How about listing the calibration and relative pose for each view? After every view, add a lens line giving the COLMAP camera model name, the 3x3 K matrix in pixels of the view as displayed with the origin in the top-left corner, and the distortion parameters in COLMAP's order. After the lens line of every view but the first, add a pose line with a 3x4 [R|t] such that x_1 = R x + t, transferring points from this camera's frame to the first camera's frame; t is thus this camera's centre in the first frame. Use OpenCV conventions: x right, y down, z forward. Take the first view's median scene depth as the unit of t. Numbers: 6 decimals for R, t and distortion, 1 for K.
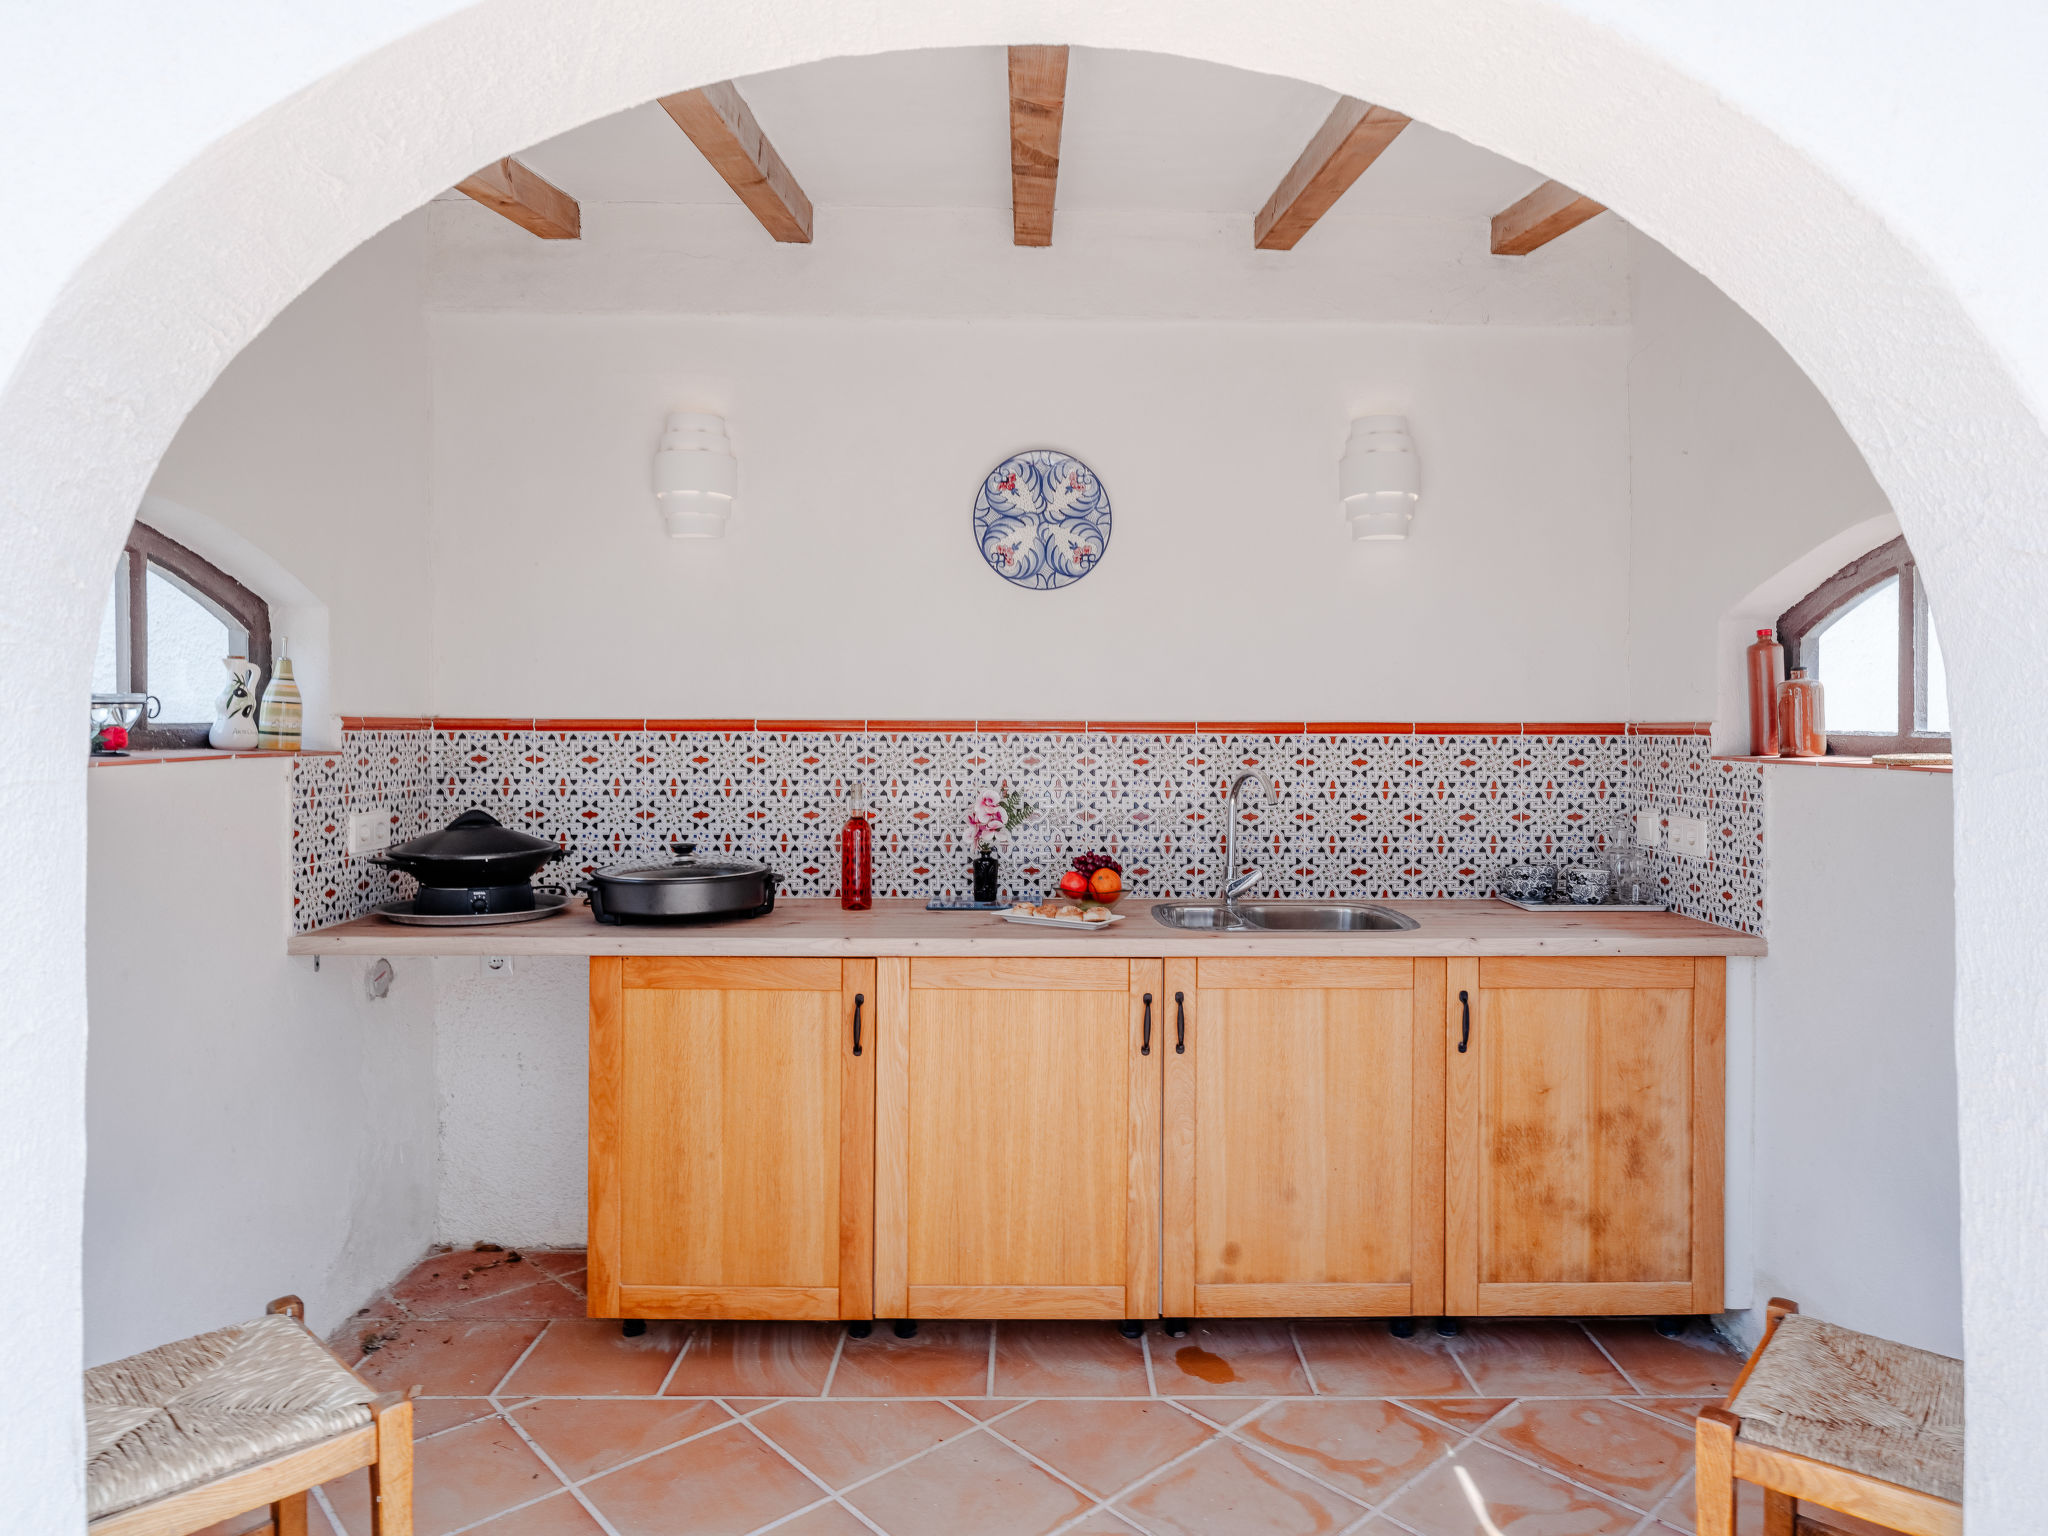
lens RADIAL K [[1250.6, 0, 1011.1], [0, 1250.6, 766.6], [0, 0, 1]] dist [-0.005813, 0.006170]
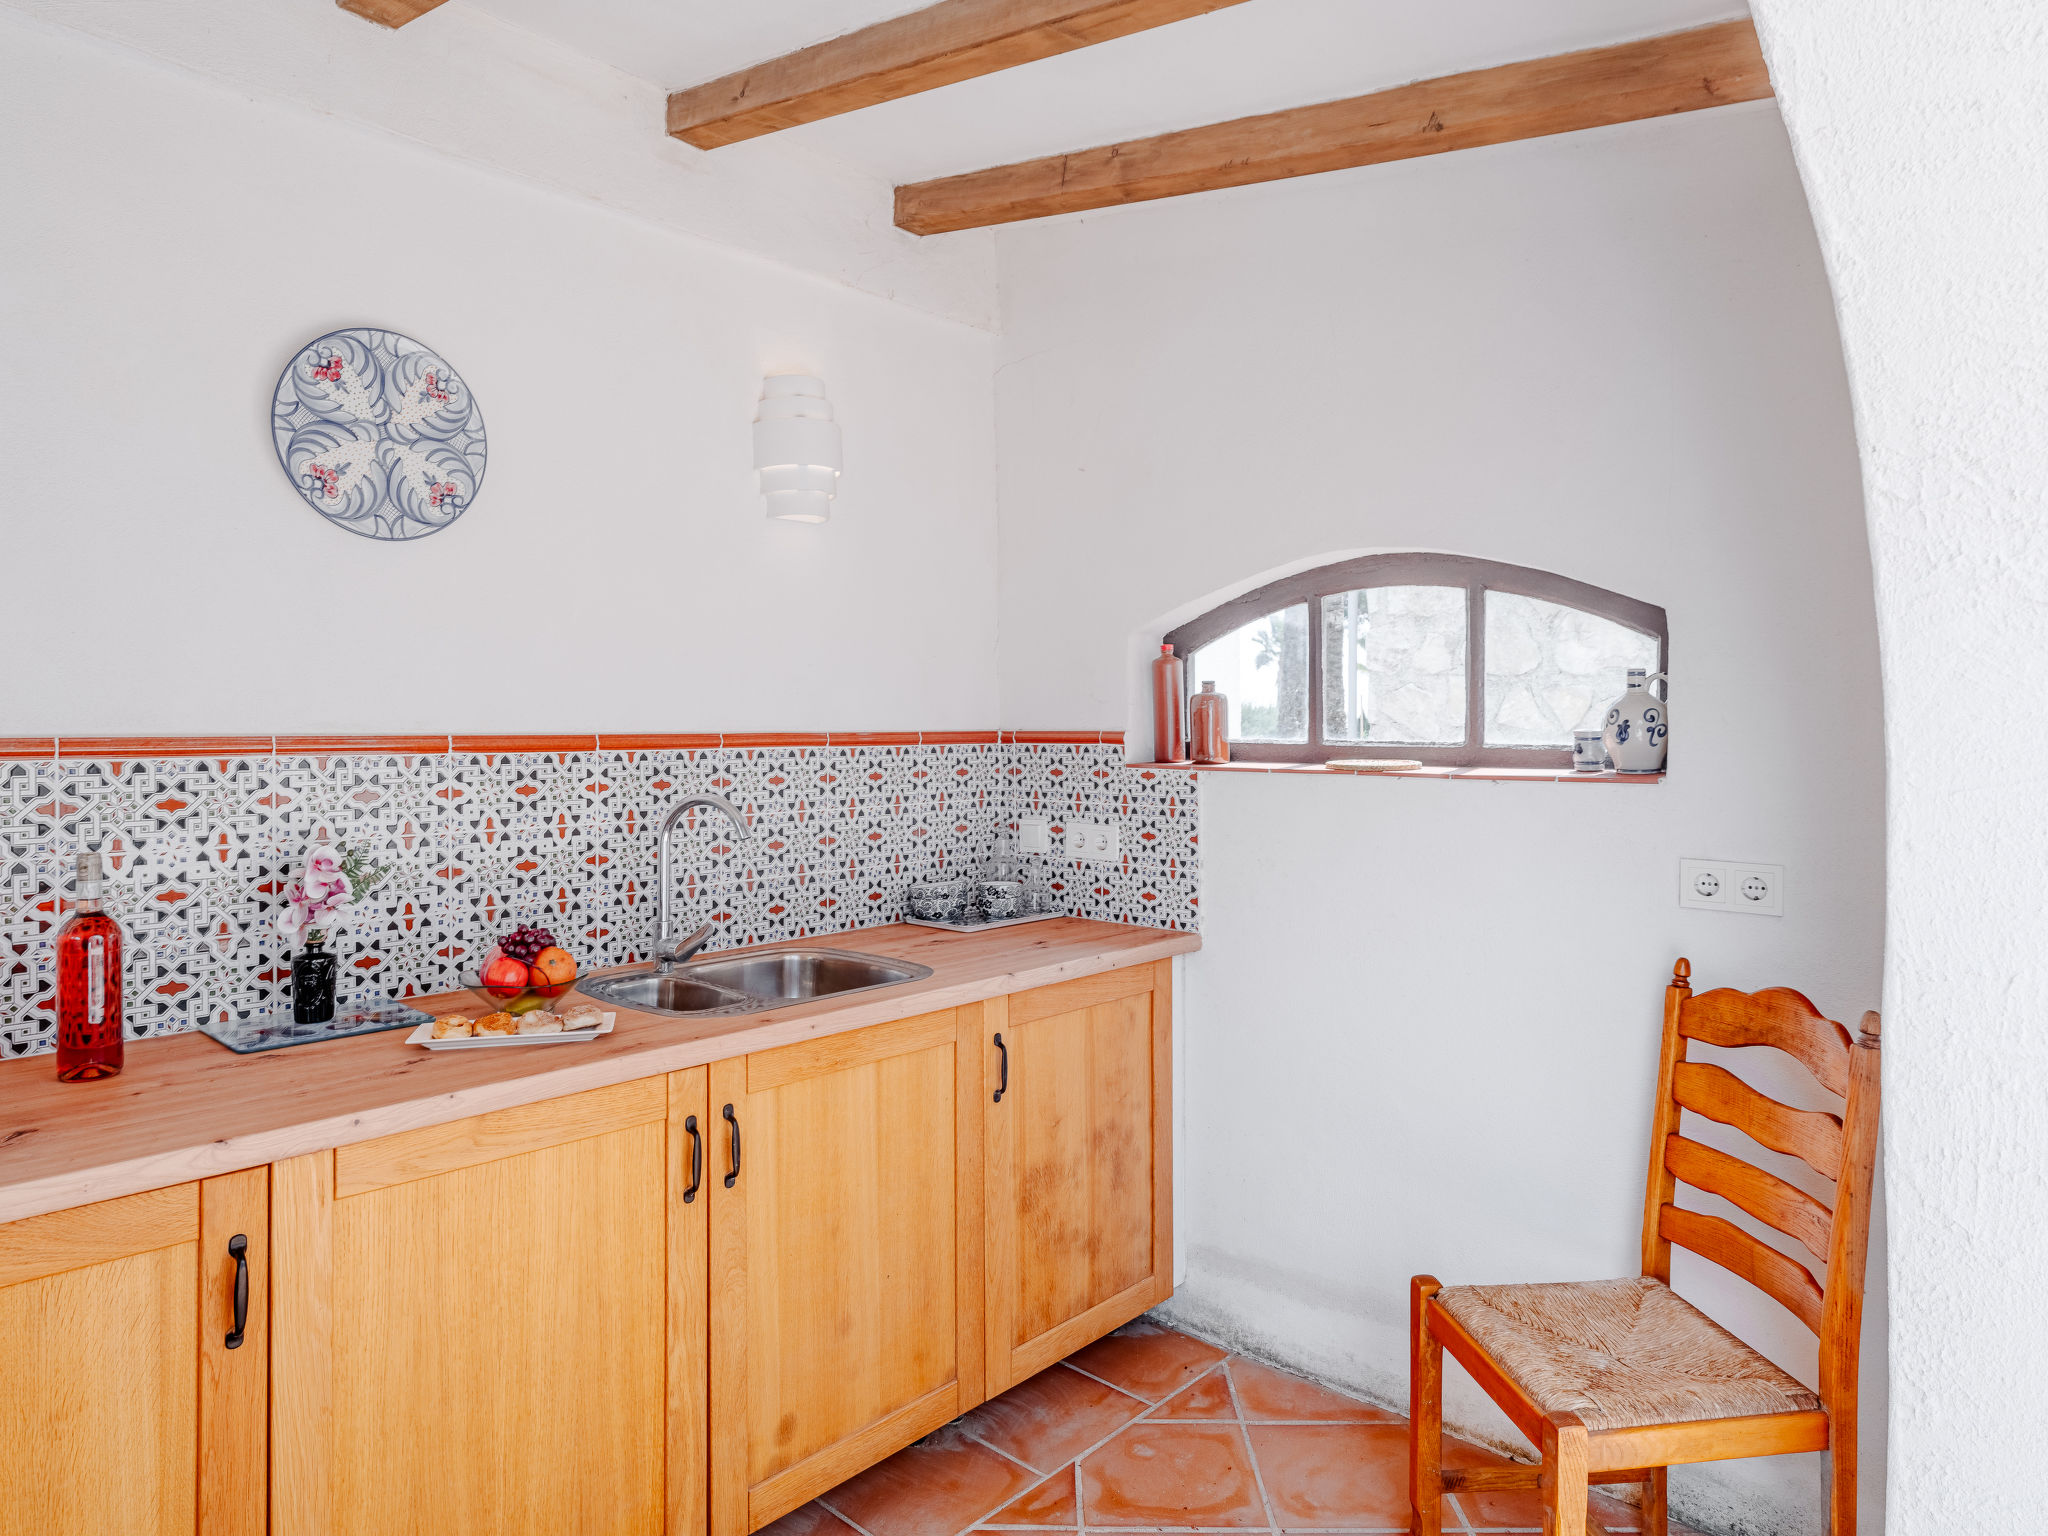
lens RADIAL K [[1266.8, 0, 970.1], [0, 1266.8, 745.2], [0, 0, 1]] dist [-0.005433, 0.004490]
pose [[0.687820, -0.017369, 0.725673, -0.299181], [0.027684, 0.999614, -0.002315, -0.025497], [-0.725353, 0.021681, 0.688036, 0.369123]]
